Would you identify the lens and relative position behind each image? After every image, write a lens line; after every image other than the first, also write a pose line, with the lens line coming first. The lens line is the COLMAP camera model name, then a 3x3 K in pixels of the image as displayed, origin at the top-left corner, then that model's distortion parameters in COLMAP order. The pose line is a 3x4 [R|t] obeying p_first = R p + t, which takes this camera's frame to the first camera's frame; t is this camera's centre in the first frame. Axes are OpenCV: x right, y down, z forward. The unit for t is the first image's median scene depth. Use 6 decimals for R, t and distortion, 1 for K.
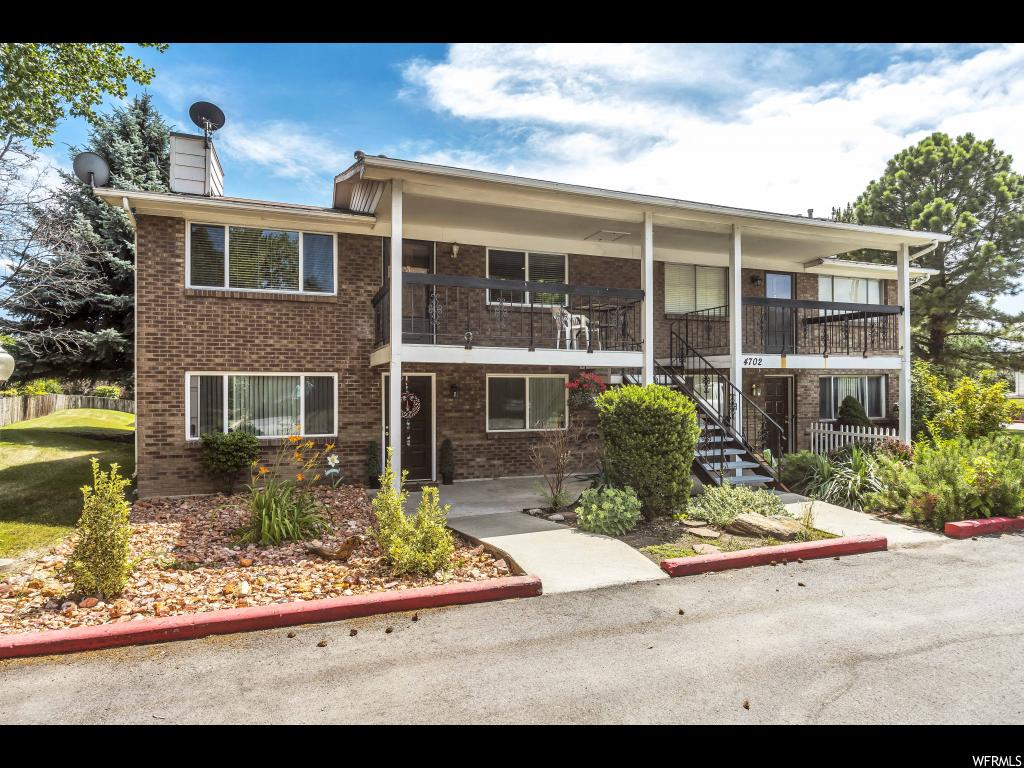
lens RADIAL K [[546.8, 0, 498.1], [0, 546.8, 388.7], [0, 0, 1]] dist [0.047506, -0.032648]
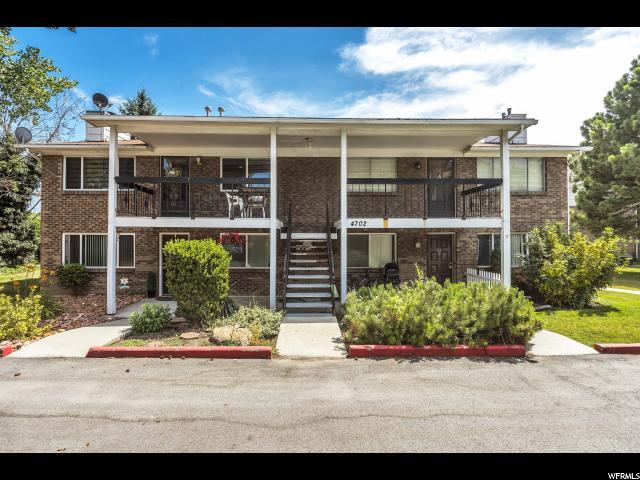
lens RADIAL K [[335.4, 0, 320.0], [0, 335.4, 240.0], [0, 0, 1]] dist [0.043205, -0.030725]
pose [[0.945697, 0.000534, -0.325050, 0.650618], [-0.004106, 0.999939, -0.010301, 0.003355], [0.325024, 0.011076, 0.945641, 0.143447]]
